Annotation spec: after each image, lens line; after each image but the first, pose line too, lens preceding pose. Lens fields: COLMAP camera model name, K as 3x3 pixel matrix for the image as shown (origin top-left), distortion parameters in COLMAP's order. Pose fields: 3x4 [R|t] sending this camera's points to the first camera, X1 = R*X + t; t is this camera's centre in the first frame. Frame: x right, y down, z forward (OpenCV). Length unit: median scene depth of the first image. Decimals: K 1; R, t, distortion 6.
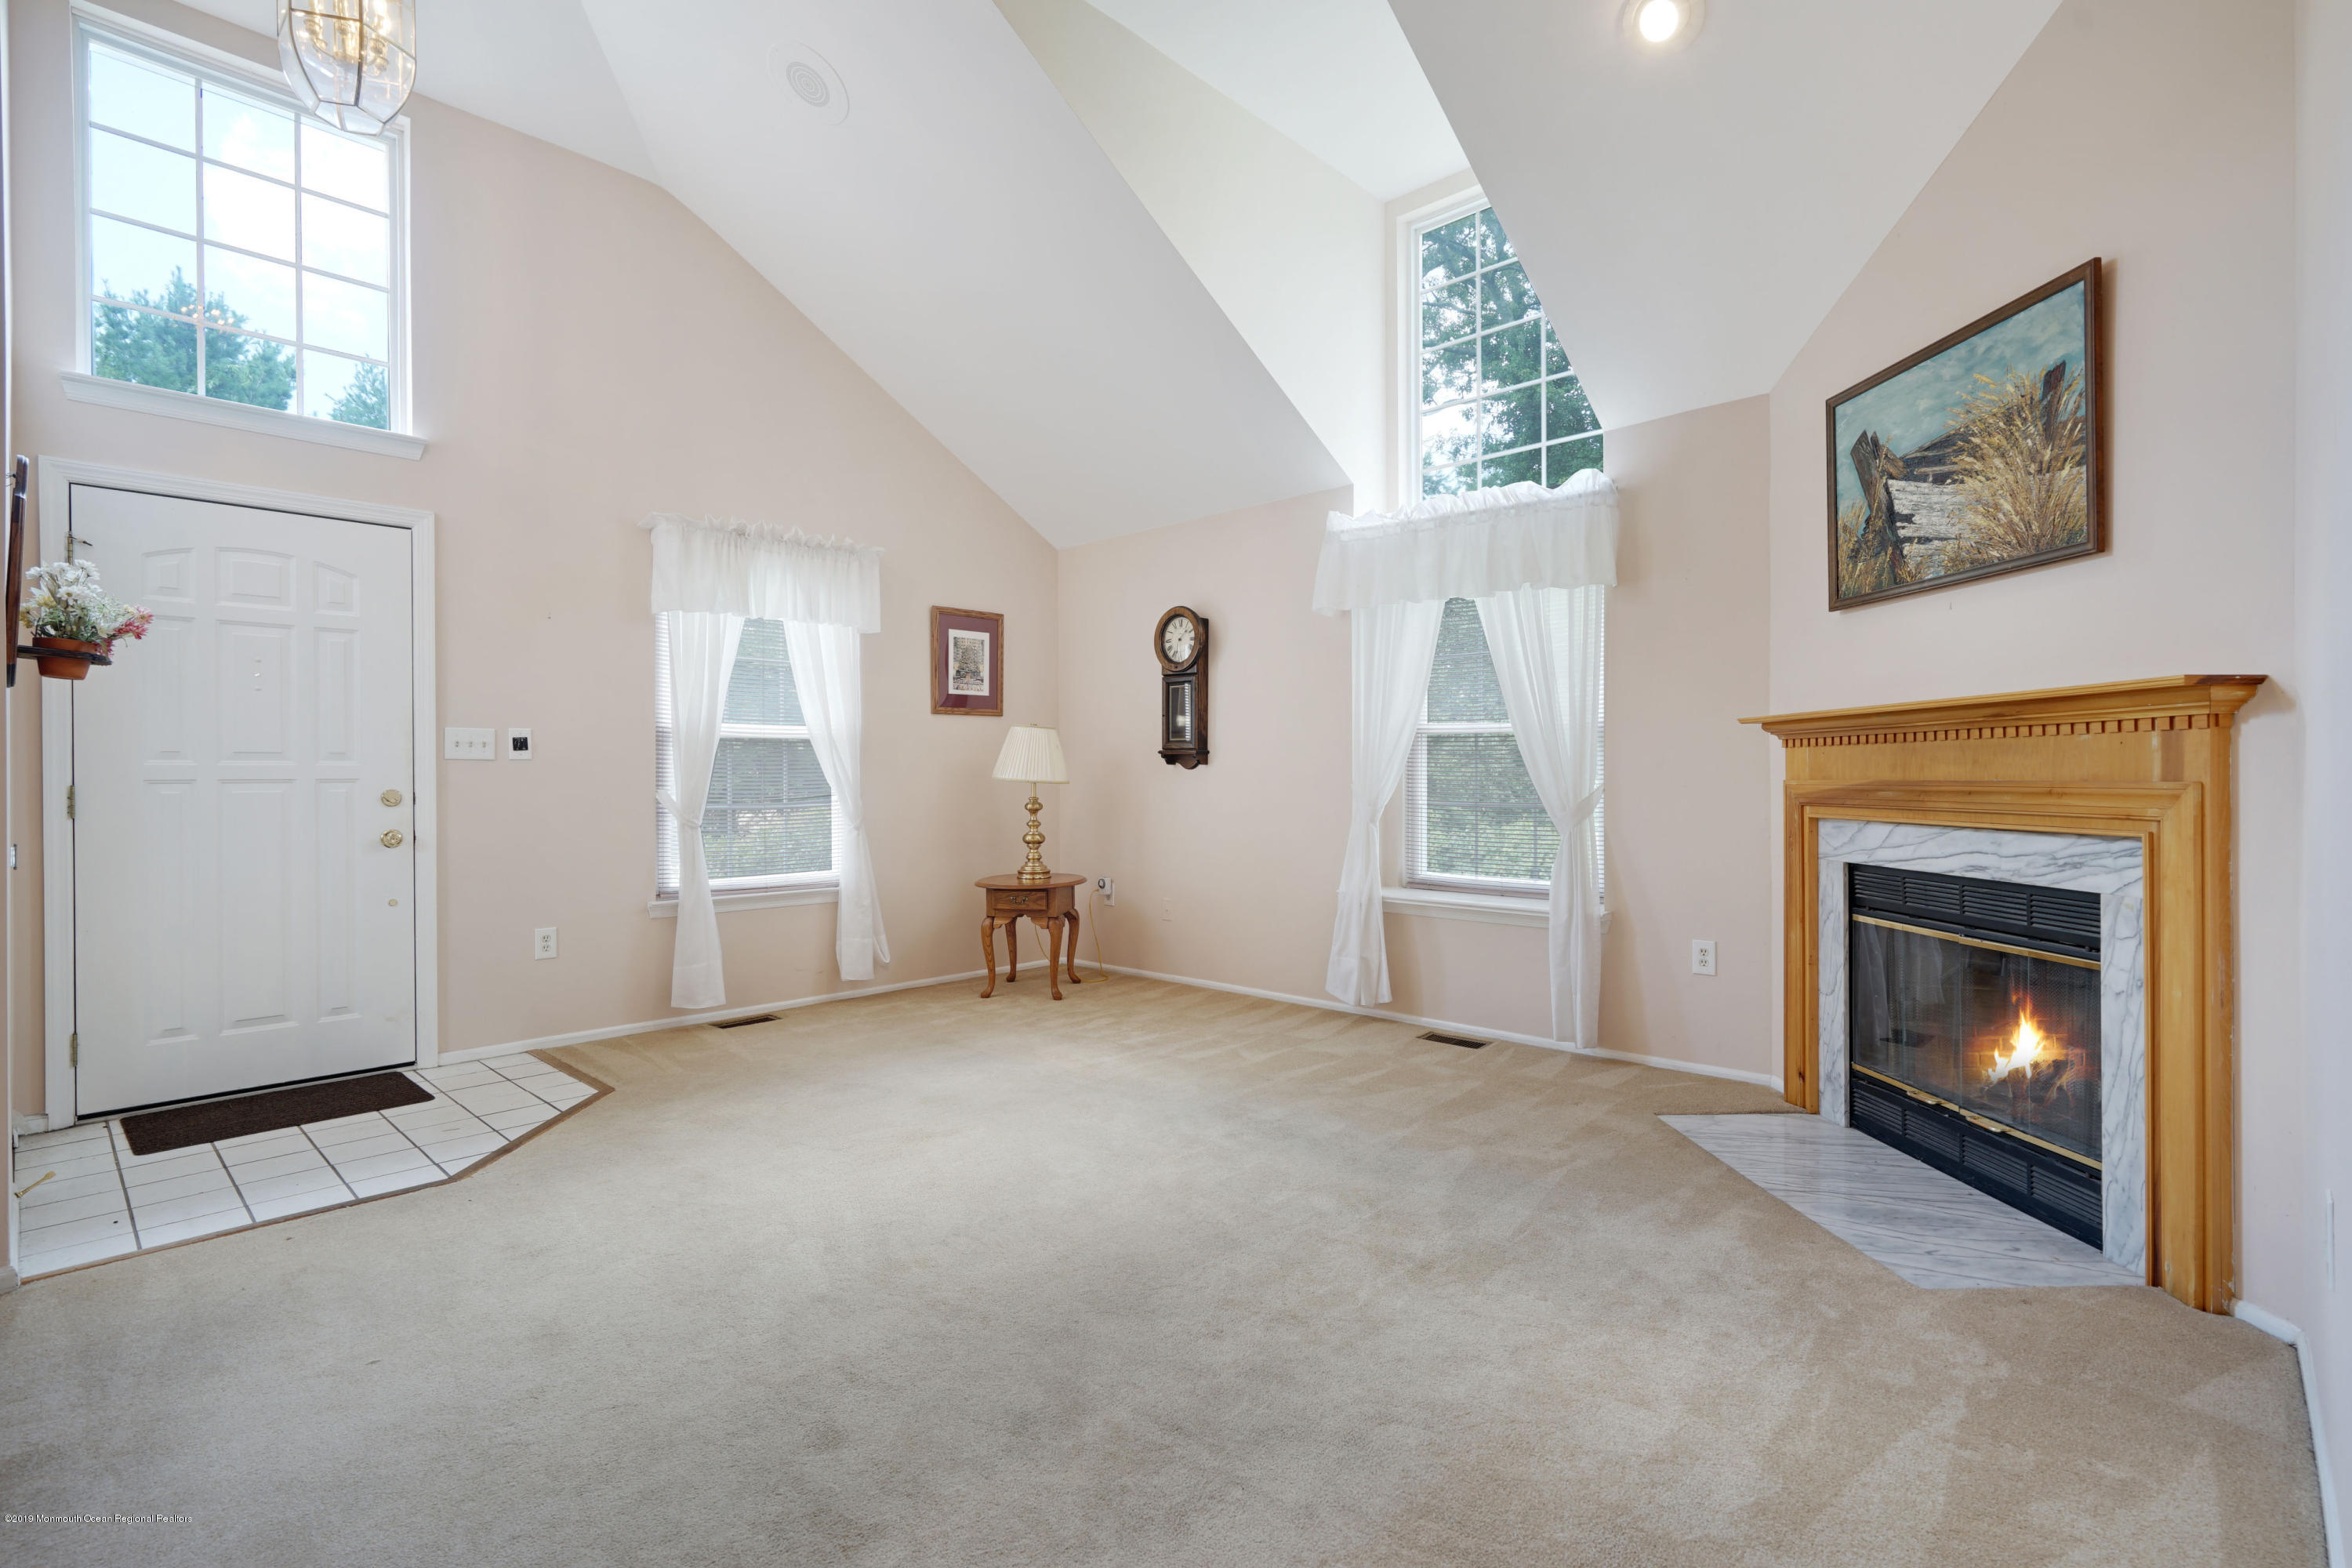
lens RADIAL K [[1092.1, 0, 1158.5], [0, 1092.1, 779.2], [0, 0, 1]] dist [0.003713, 0.000142]
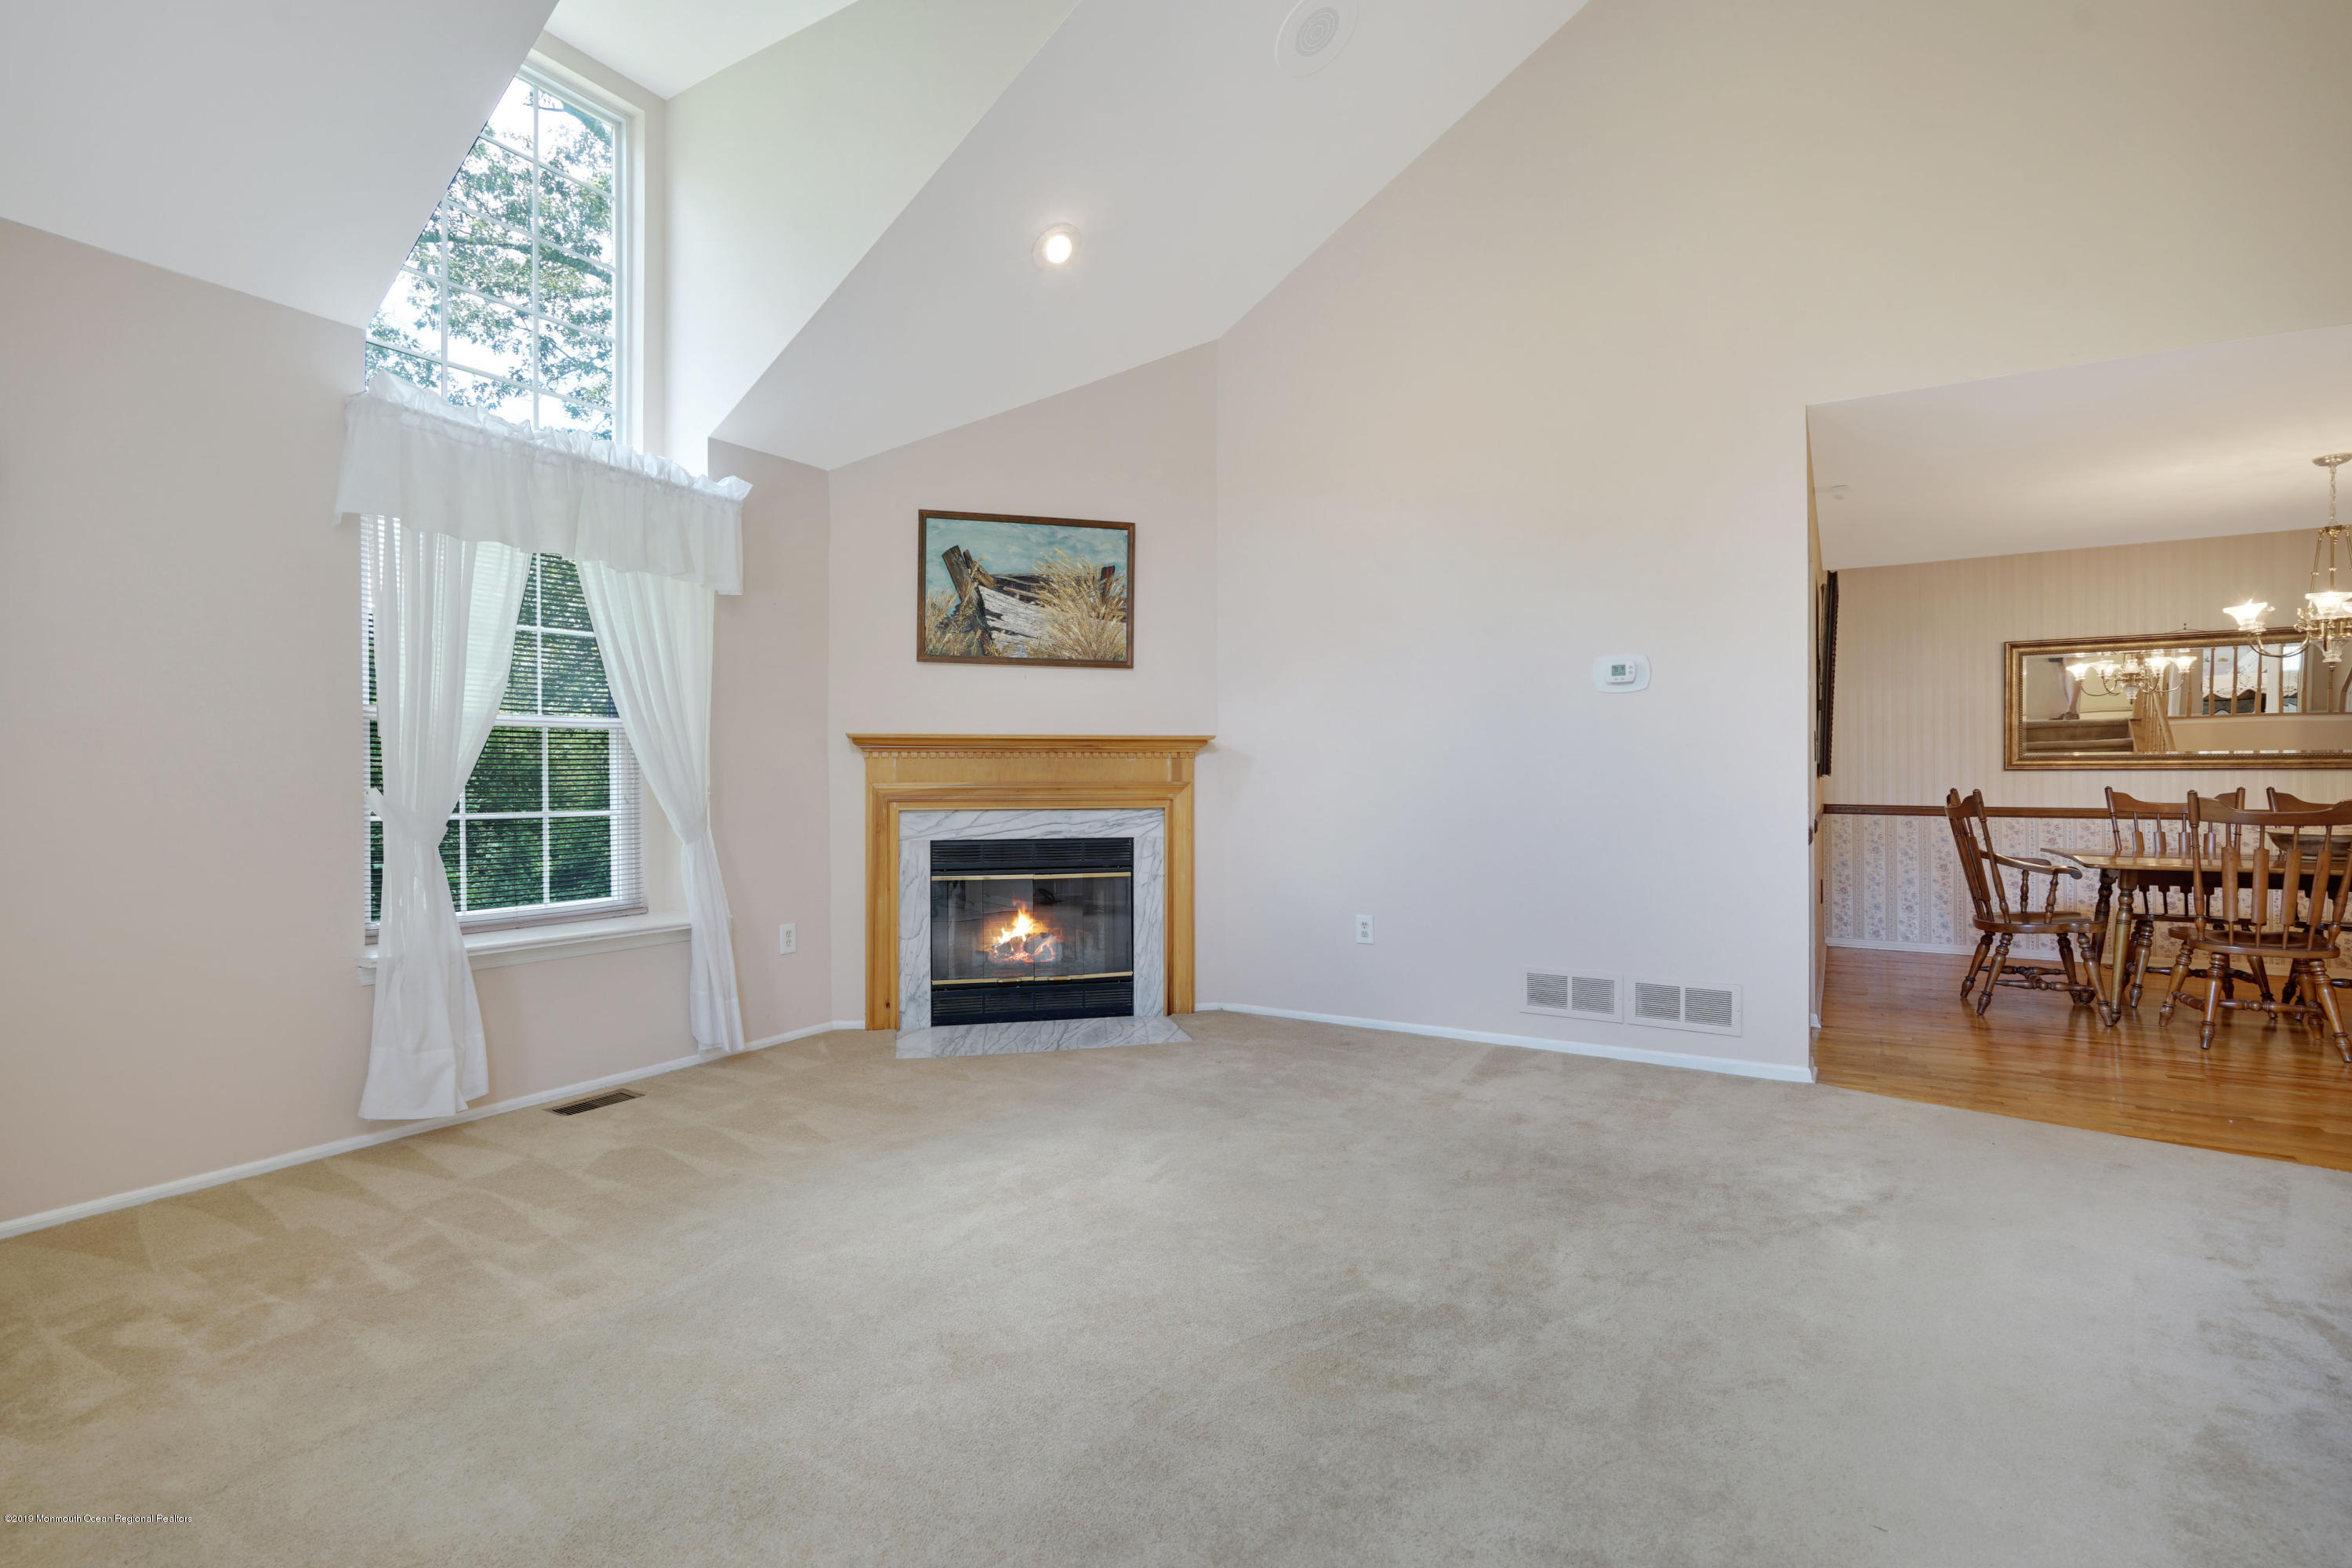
lens RADIAL K [[1092.1, 0, 1164.0], [0, 1092.1, 787.6], [0, 0, 1]] dist [0.003713, 0.000142]
pose [[-0.209710, 0.005205, 0.977750, -0.859255], [0.007751, 0.999963, -0.003660, 0.015504], [-0.977733, 0.006811, -0.209743, 1.049235]]
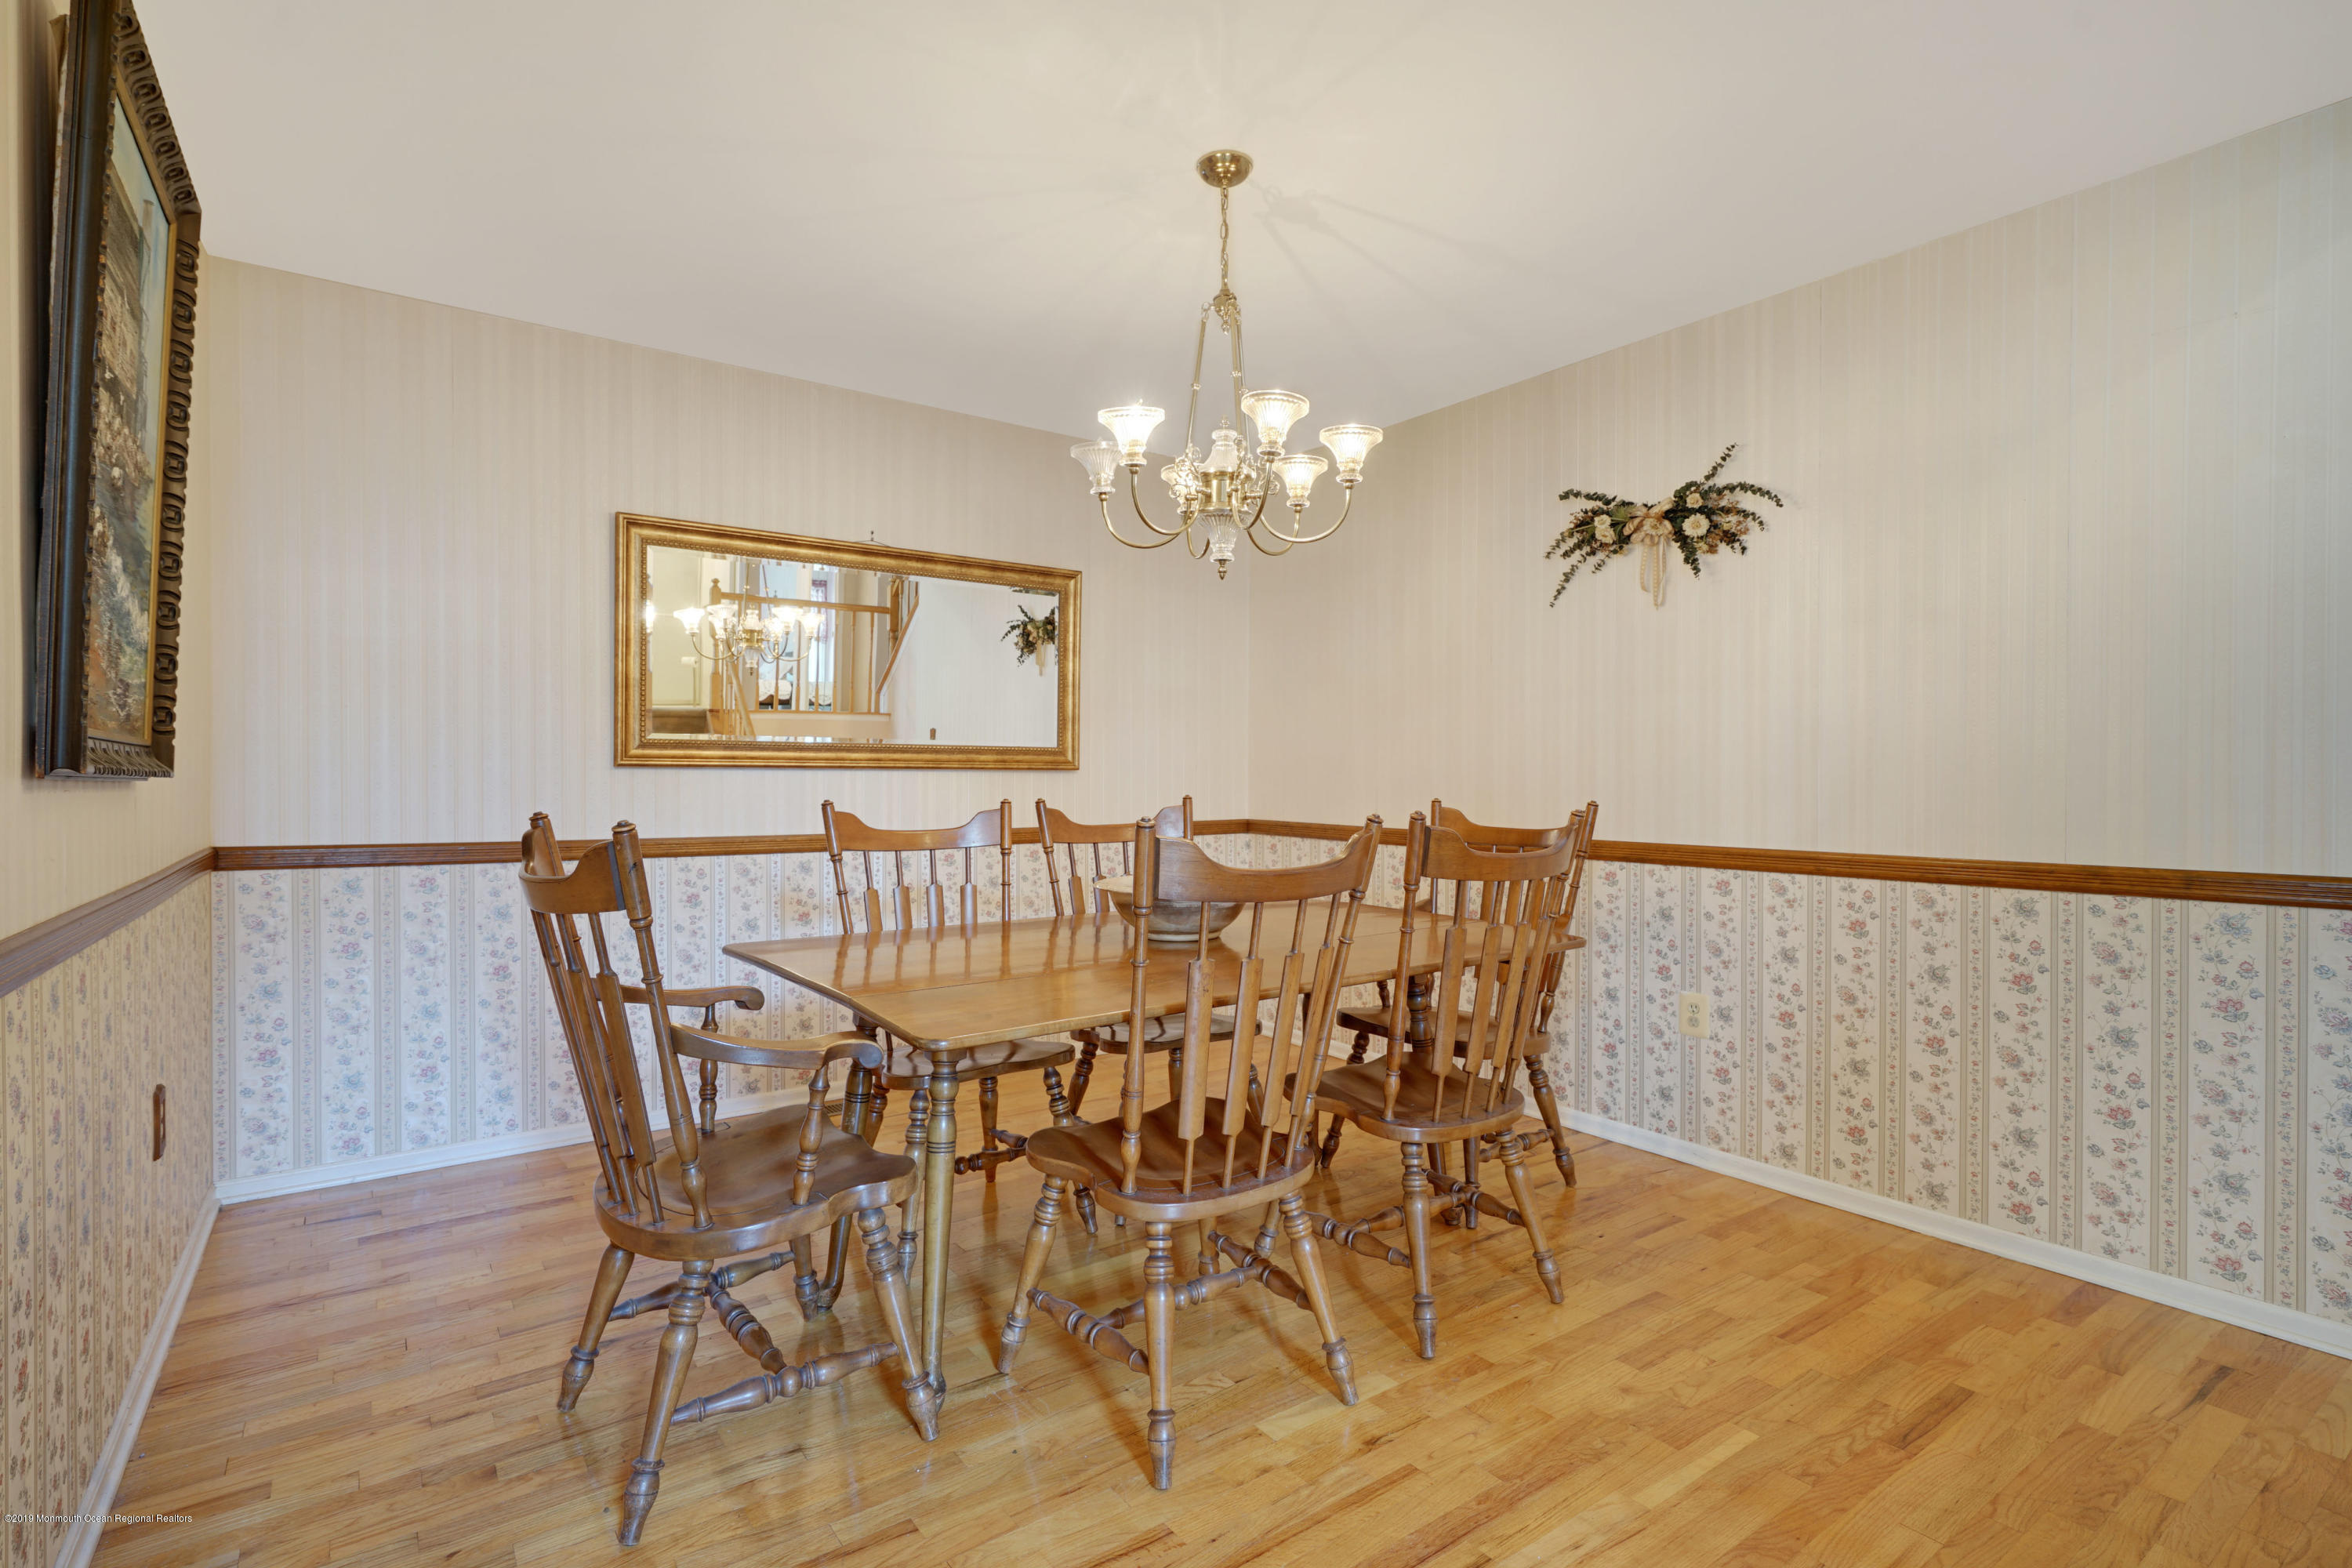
lens RADIAL K [[1133.2, 0, 1175.9], [0, 1133.2, 786.7], [0, 0, 1]] dist [0.005347, 0.000672]
pose [[-0.984093, 0.007200, 0.177507, -0.391991], [0.007793, 0.999966, 0.002640, 0.011762], [-0.177482, 0.003981, -0.984116, 0.560189]]
